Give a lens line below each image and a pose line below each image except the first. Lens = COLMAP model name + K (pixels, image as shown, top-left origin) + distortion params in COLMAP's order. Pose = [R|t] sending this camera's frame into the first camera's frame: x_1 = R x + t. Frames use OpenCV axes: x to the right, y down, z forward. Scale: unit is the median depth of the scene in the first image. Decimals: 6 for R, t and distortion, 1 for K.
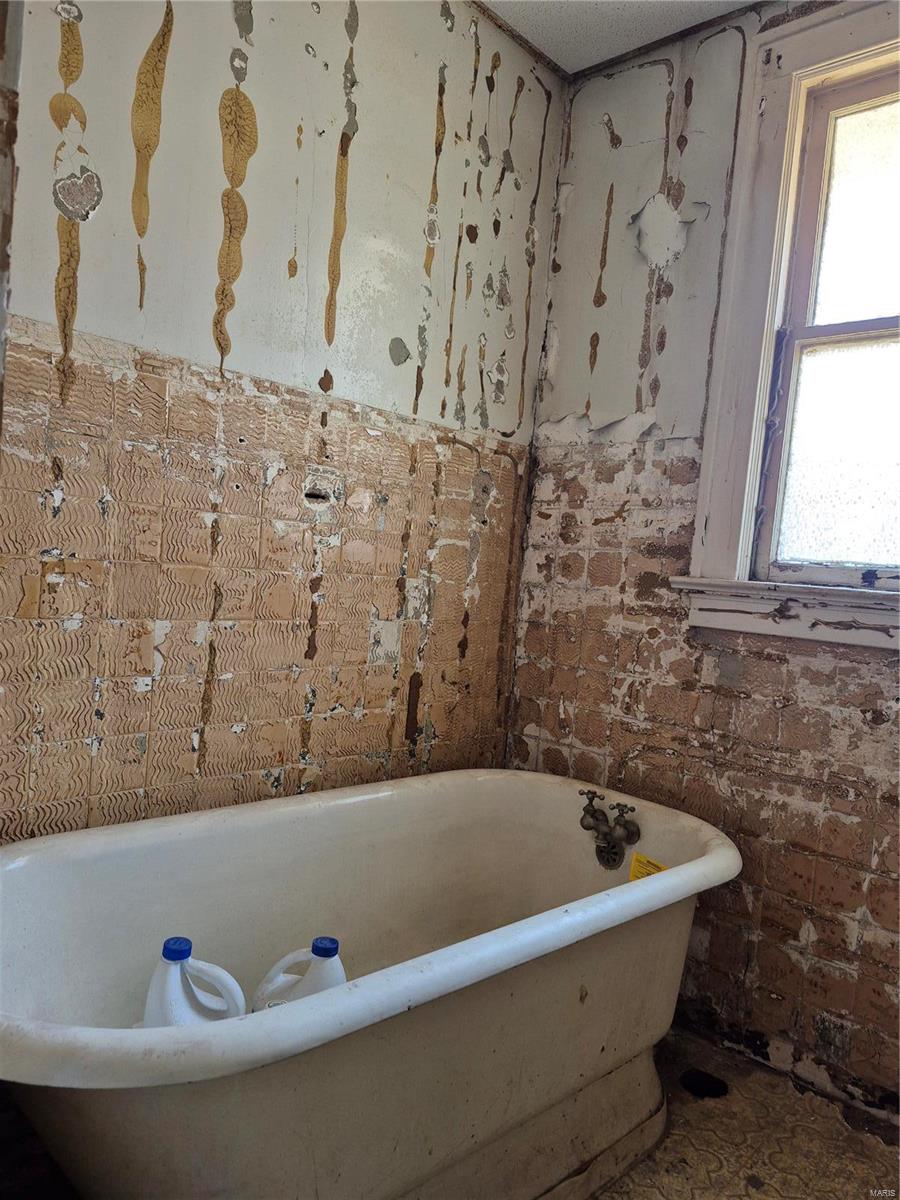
lens RADIAL K [[829.5, 0, 454.2], [0, 829.5, 609.0], [0, 0, 1]] dist [0.085114, -0.088912]
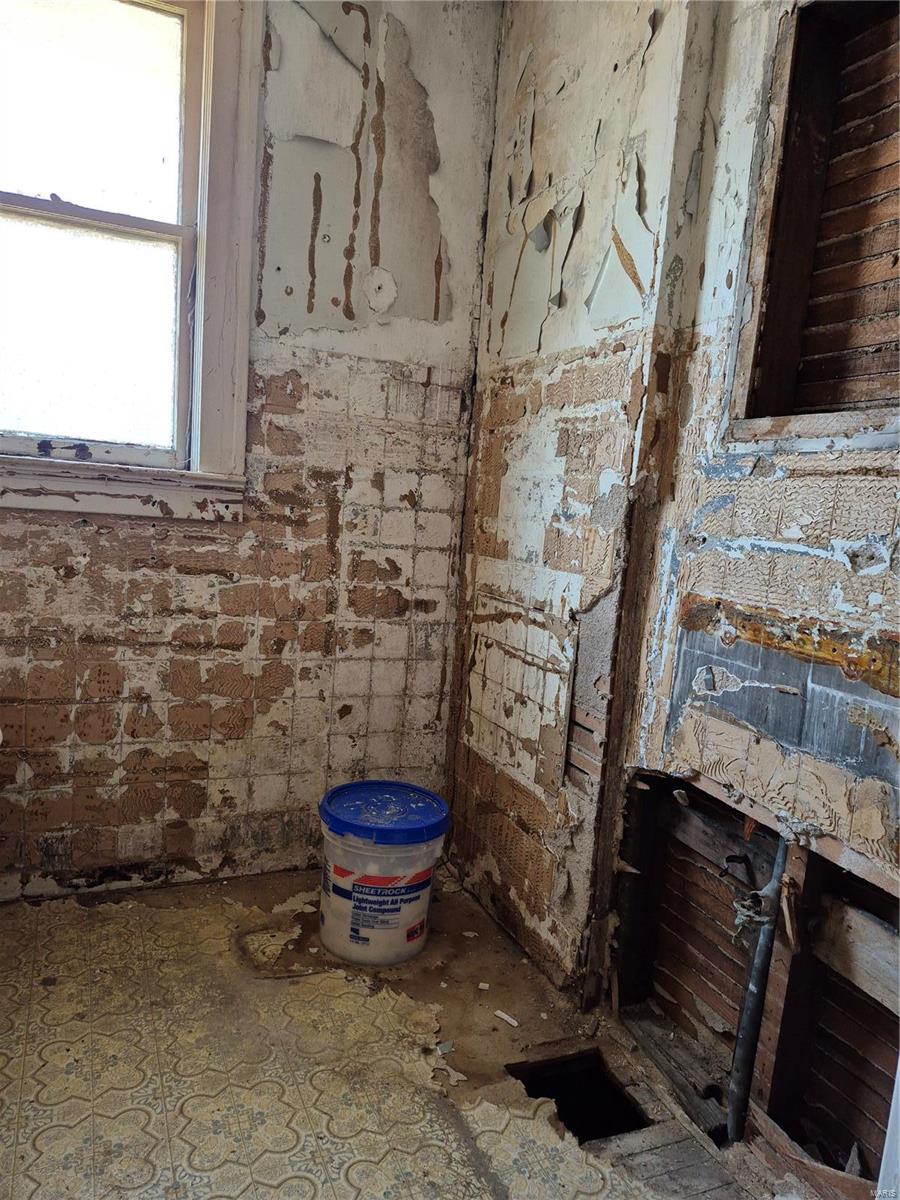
lens RADIAL K [[829.5, 0, 453.1], [0, 829.5, 604.5], [0, 0, 1]] dist [0.085114, -0.088912]
pose [[0.428544, -0.161270, 0.889012, -0.296001], [0.004595, 0.984318, 0.176344, -0.027510], [-0.903509, -0.071486, 0.422564, 0.039349]]
